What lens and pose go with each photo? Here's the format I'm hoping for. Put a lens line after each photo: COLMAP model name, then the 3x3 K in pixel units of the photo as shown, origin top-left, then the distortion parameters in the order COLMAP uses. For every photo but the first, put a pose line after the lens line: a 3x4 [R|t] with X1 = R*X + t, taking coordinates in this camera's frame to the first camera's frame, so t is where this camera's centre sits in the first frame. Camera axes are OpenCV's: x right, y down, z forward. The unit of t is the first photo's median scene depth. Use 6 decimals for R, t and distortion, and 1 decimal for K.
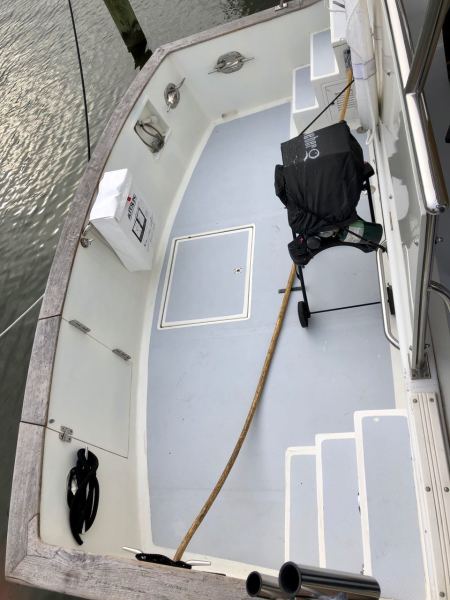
lens RADIAL K [[486.6, 0, 225.0], [0, 486.6, 300.0], [0, 0, 1]] dist [0.048285, -0.073078]
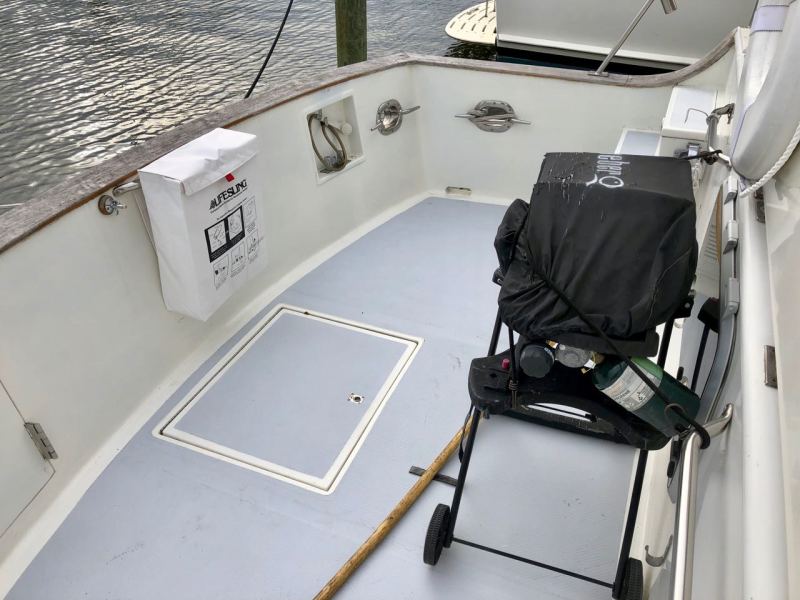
lens RADIAL K [[648.7, 0, 398.2], [0, 648.7, 297.5], [0, 0, 1]] dist [0.048285, -0.073078]
pose [[0.899066, 0.434807, -0.051217, 0.060420], [-0.428939, 0.851359, -0.301991, 0.038999], [-0.087704, 0.293479, 0.951934, 0.348865]]
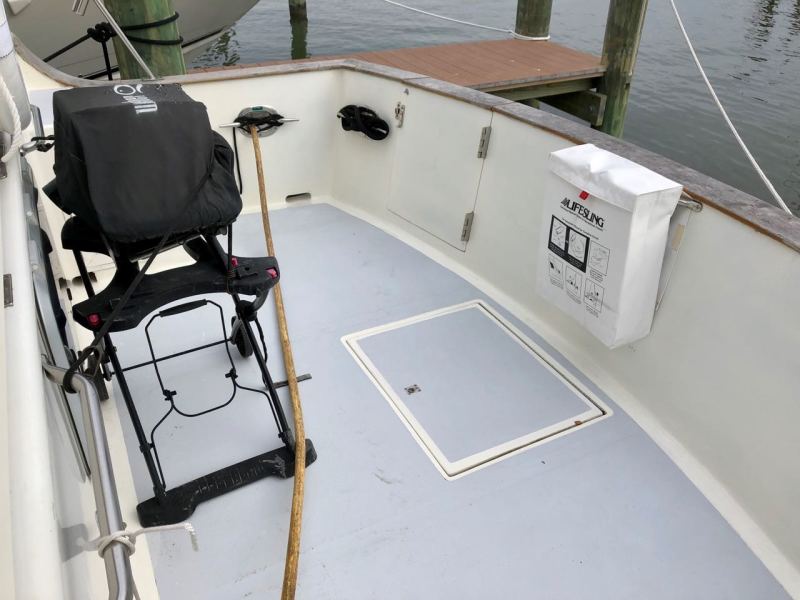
lens RADIAL K [[648.7, 0, 398.2], [0, 648.7, 297.5], [0, 0, 1]] dist [0.048285, -0.073078]
pose [[-0.803391, 0.535859, -0.259651, 0.178171], [-0.293529, 0.022998, 0.955674, -0.775036], [0.518077, 0.843994, 0.138813, 0.898228]]
